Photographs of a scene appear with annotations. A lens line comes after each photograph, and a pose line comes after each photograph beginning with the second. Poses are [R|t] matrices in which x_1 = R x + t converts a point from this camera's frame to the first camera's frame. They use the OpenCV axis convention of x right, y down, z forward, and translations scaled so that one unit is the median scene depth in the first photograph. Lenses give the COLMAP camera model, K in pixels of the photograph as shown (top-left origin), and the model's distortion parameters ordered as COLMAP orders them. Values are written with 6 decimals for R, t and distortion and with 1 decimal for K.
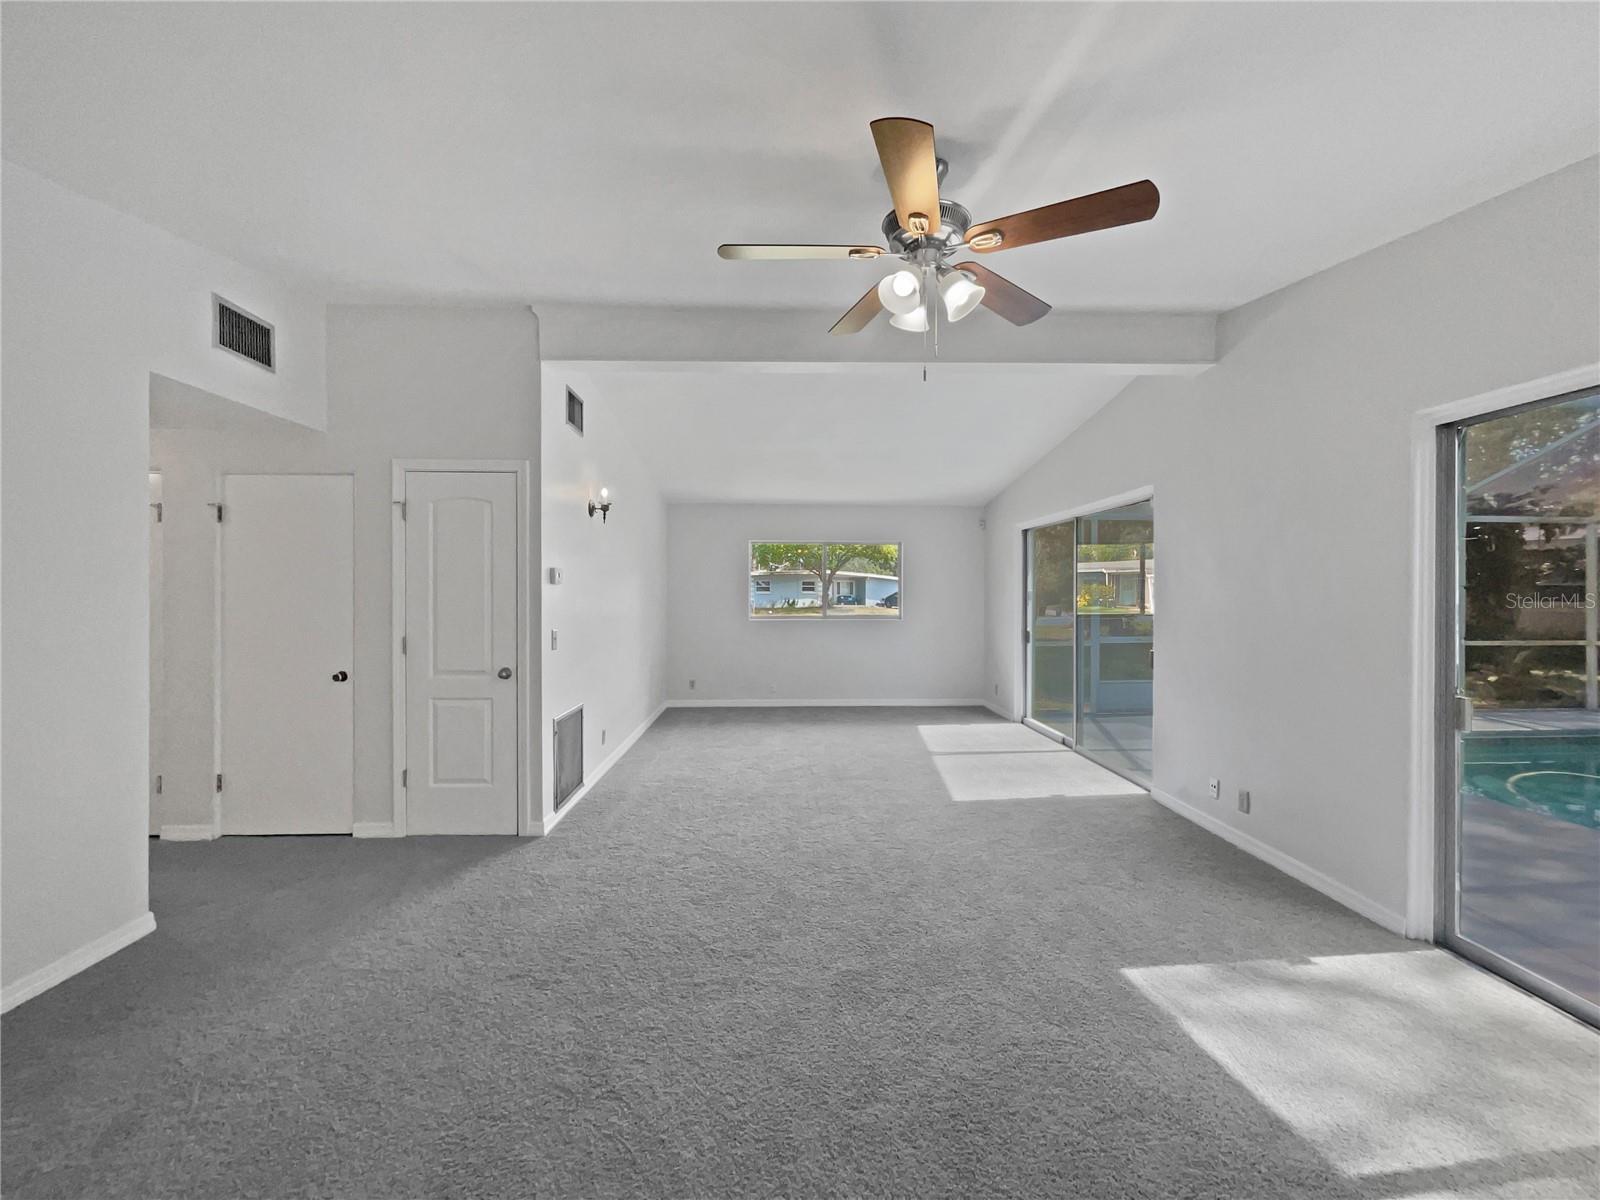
lens RADIAL K [[654.0, 0, 814.0], [0, 654.0, 595.0], [0, 0, 1]] dist [-0.000796, -0.000228]
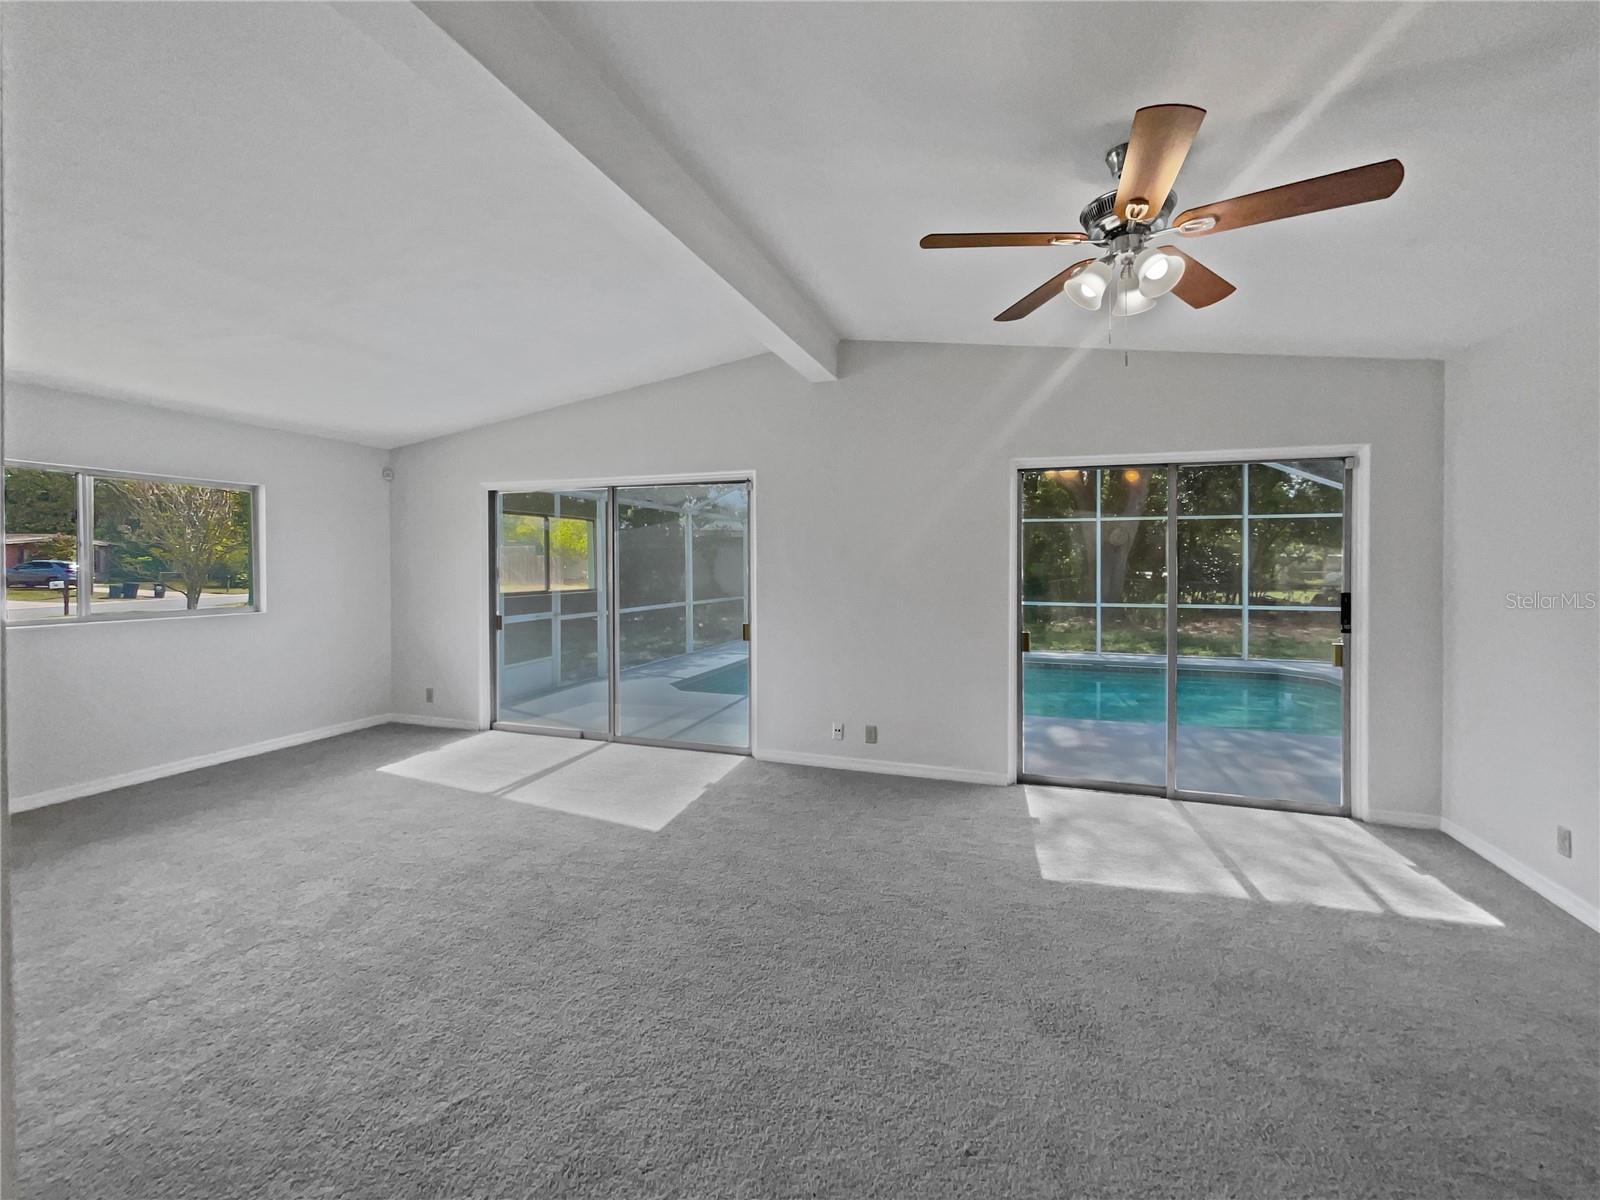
lens RADIAL K [[654.0, 0, 814.0], [0, 654.0, 595.0], [0, 0, 1]] dist [-0.000796, -0.000228]
pose [[0.340161, -0.034341, 0.939740, -0.455810], [0.006043, 0.999392, 0.034333, 0.002757], [-0.940348, -0.006000, 0.340161, 0.554871]]
